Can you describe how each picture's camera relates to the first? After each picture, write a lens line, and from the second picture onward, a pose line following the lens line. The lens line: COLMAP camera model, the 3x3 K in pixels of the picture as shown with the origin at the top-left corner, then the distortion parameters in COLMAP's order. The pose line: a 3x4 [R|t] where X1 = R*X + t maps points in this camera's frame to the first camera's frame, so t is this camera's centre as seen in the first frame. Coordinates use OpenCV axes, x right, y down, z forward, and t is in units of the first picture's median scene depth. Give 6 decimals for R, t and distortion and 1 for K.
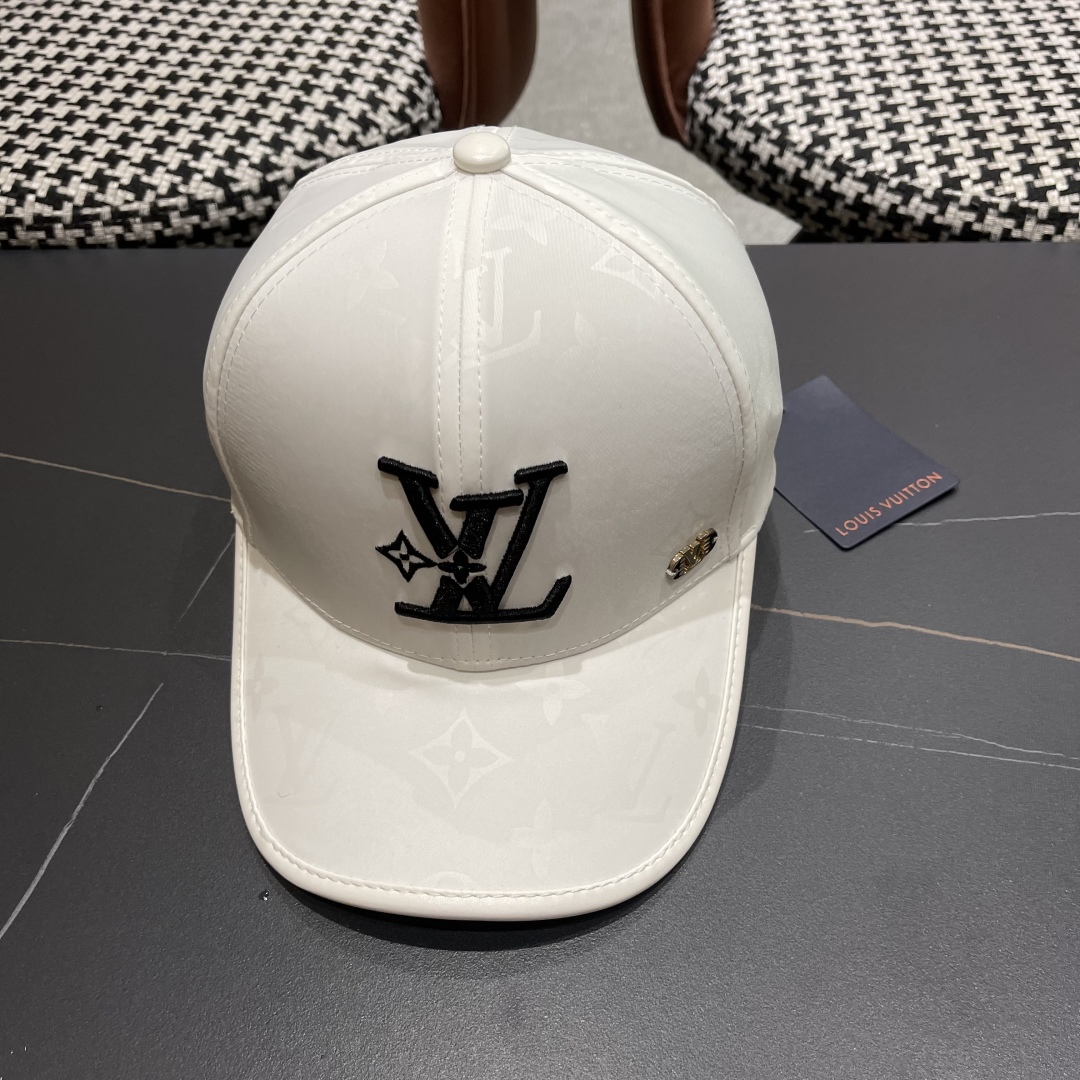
lens RADIAL K [[1114.3, 0, 559.5], [0, 1114.3, 551.3], [0, 0, 1]] dist [0.040150, -0.042386]
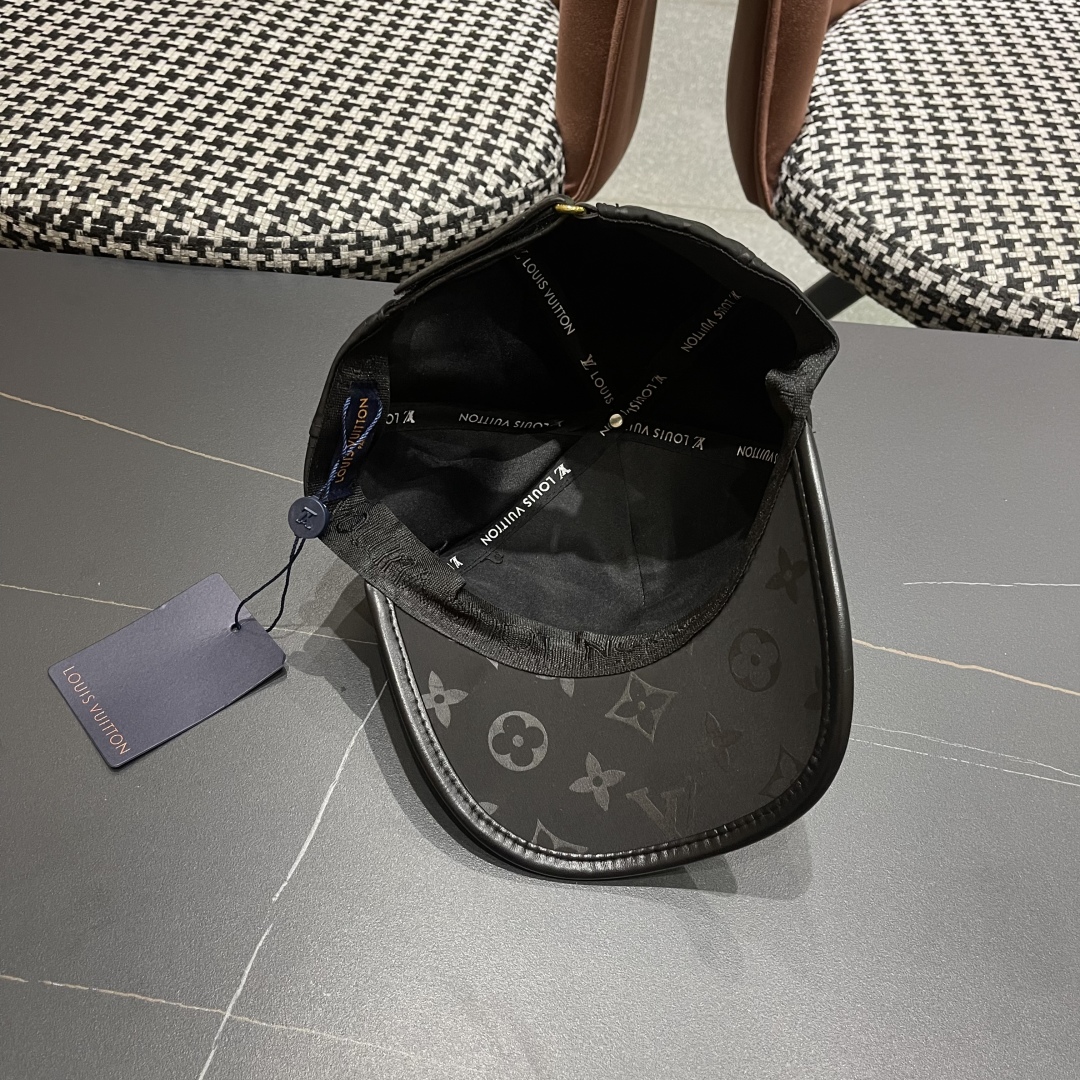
lens RADIAL K [[1119.7, 0, 539.3], [0, 1119.7, 553.0], [0, 0, 1]] dist [0.003909, 0.046865]
pose [[0.995326, 0.078814, 0.055806, -0.181302], [-0.080364, 0.996424, 0.026101, -0.037386], [-0.053549, -0.030464, 0.998100, -0.146226]]
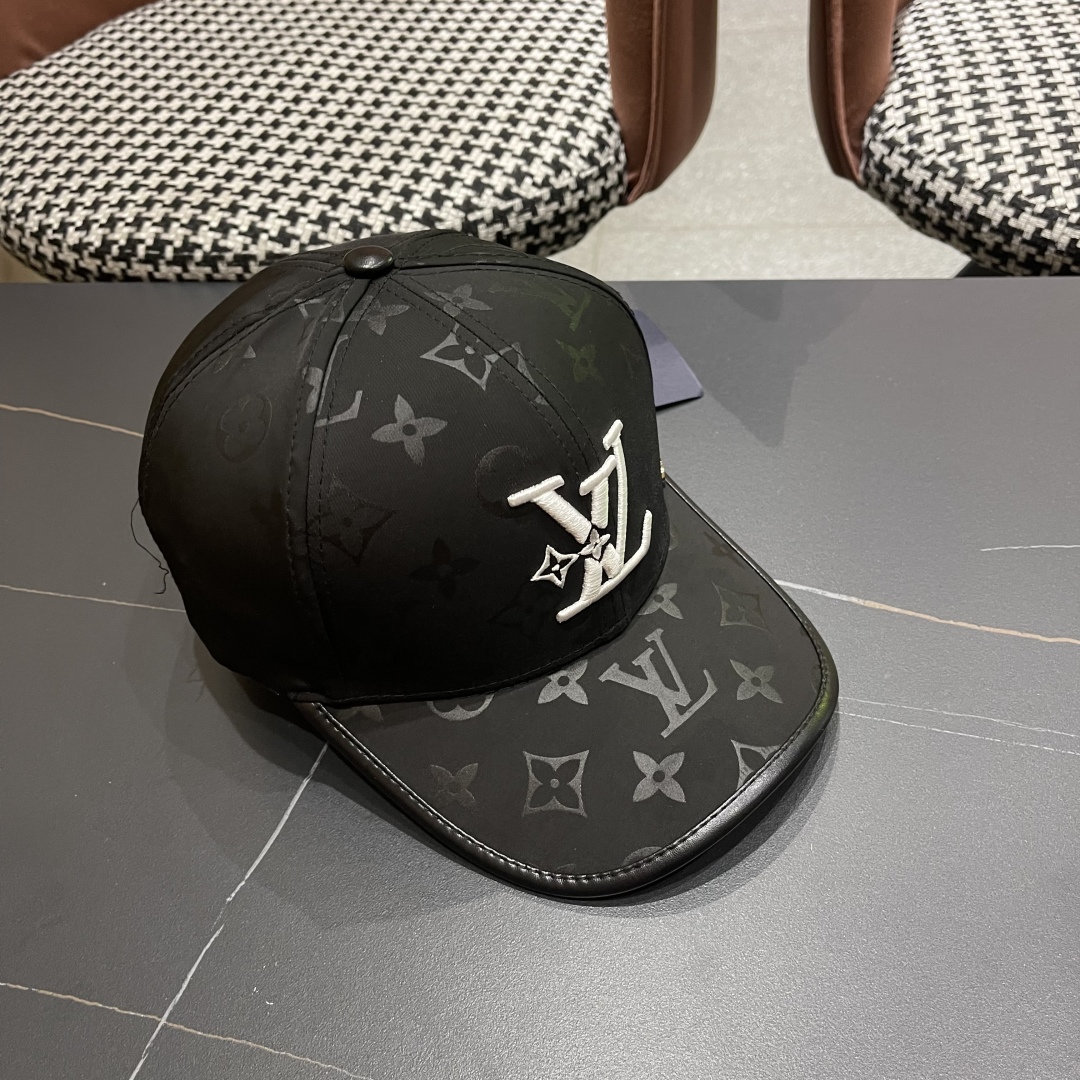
lens RADIAL K [[1120.4, 0, 538.7], [0, 1120.4, 557.1], [0, 0, 1]] dist [0.011184, 0.013849]
pose [[0.990630, 0.034738, -0.132080, -0.036734], [-0.038519, 0.998915, -0.026180, 0.023676], [0.131027, 0.031023, 0.990893, -0.065262]]
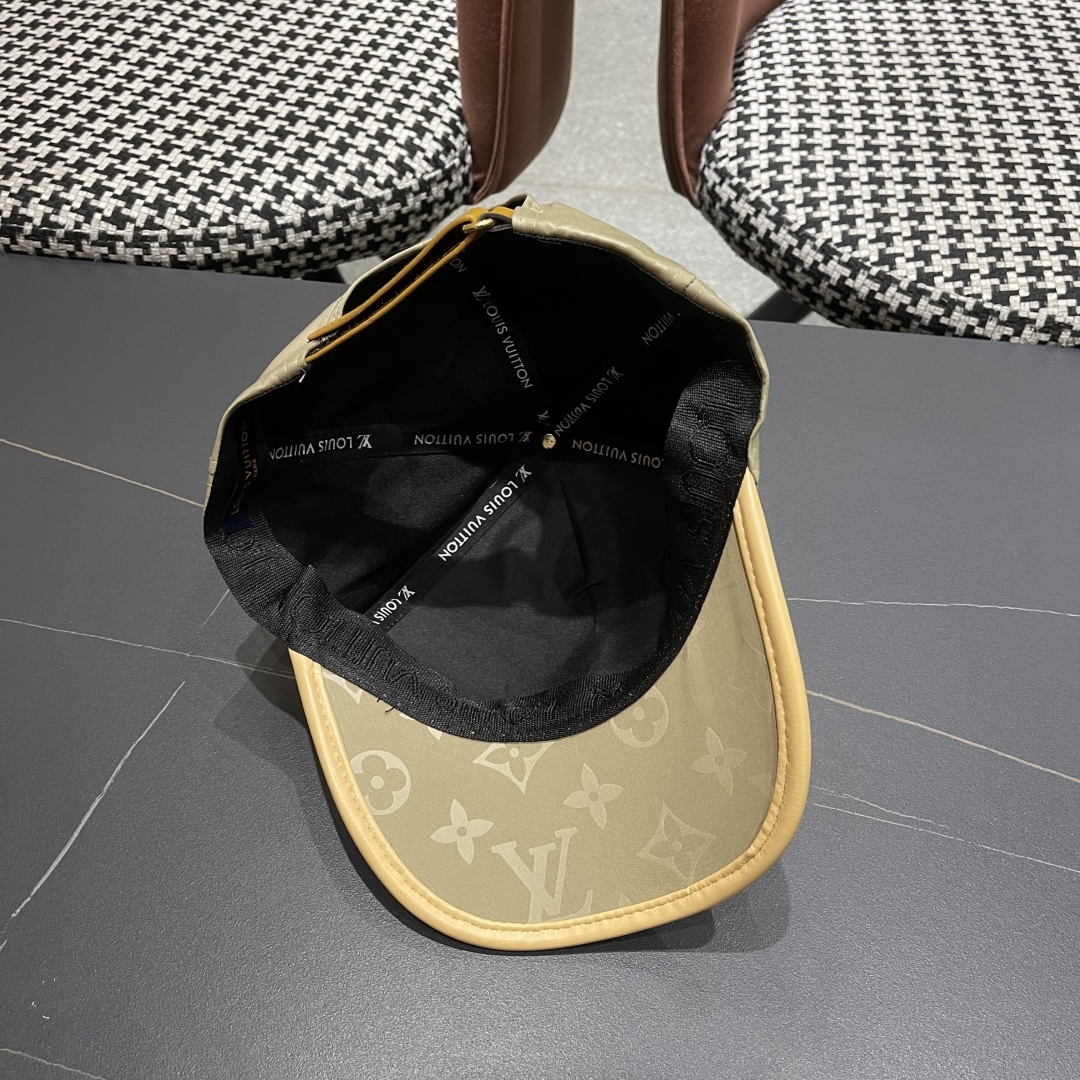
lens RADIAL K [[1112.8, 0, 538.7], [0, 1112.8, 552.5], [0, 0, 1]] dist [0.010158, 0.030150]
pose [[0.995127, 0.096636, -0.019573, 0.018863], [-0.095708, 0.994444, 0.043841, -0.069884], [0.023701, -0.041755, 0.998847, -0.108190]]
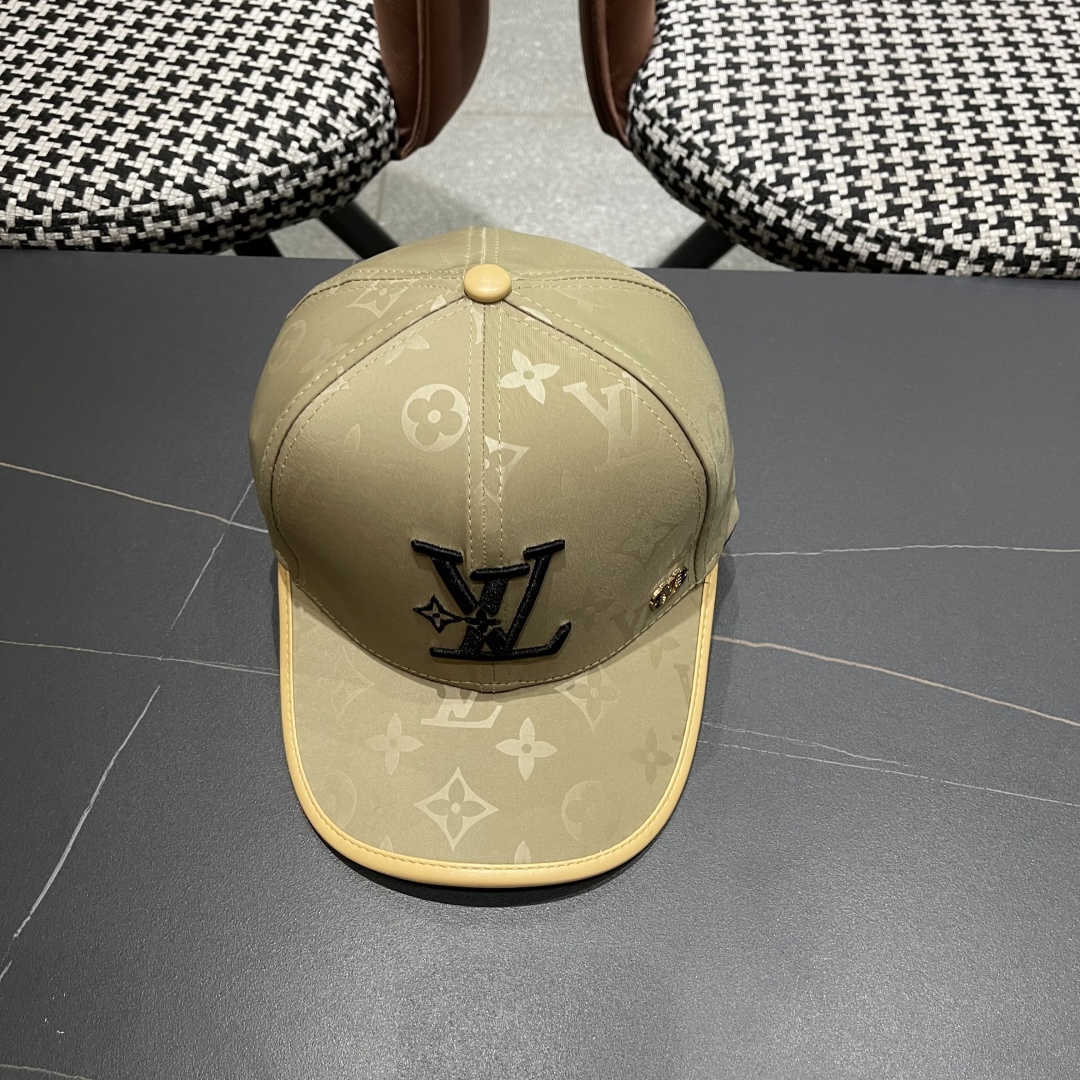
lens RADIAL K [[1112.8, 0, 545.4], [0, 1112.8, 556.7], [0, 0, 1]] dist [0.014526, 0.018006]
pose [[0.999059, 0.020941, 0.037977, 0.004680], [-0.025267, 0.992780, 0.117258, -0.111233], [-0.035247, -0.118107, 0.992375, -0.114813]]
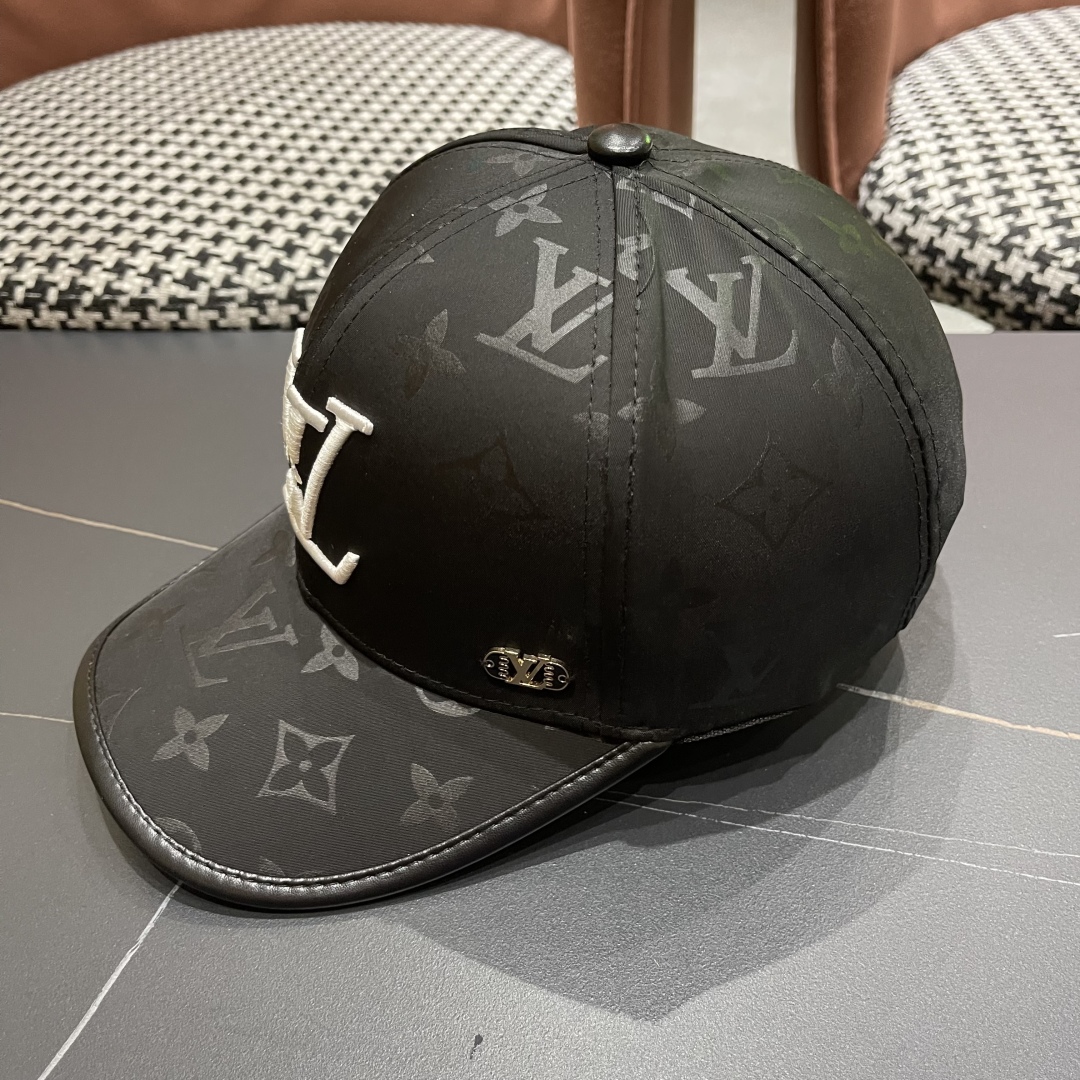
lens RADIAL K [[1123.1, 0, 555.4], [0, 1123.1, 560.4], [0, 0, 1]] dist [-0.013214, 0.063852]
pose [[0.995387, 0.030250, -0.091046, -0.047570], [-0.043955, 0.987324, -0.152511, 0.049189], [0.085278, 0.155810, 0.984099, 0.124604]]
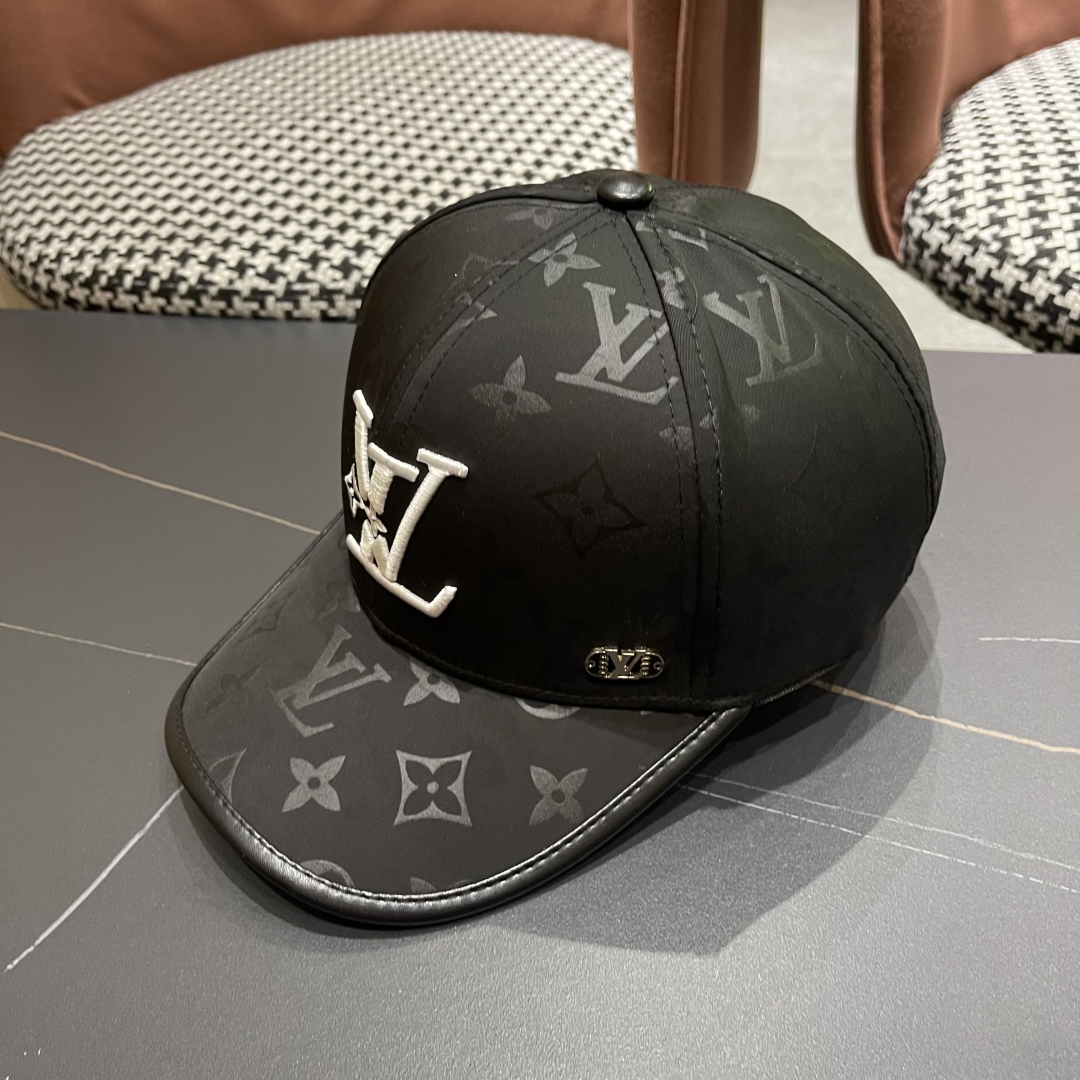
lens RADIAL K [[1122.9, 0, 539.7], [0, 1122.9, 558.1], [0, 0, 1]] dist [-0.000183, 0.030977]
pose [[0.972438, 0.095112, -0.212881, 0.049059], [-0.124989, 0.983394, -0.131582, 0.057449], [0.196831, 0.154563, 0.968178, 0.056371]]
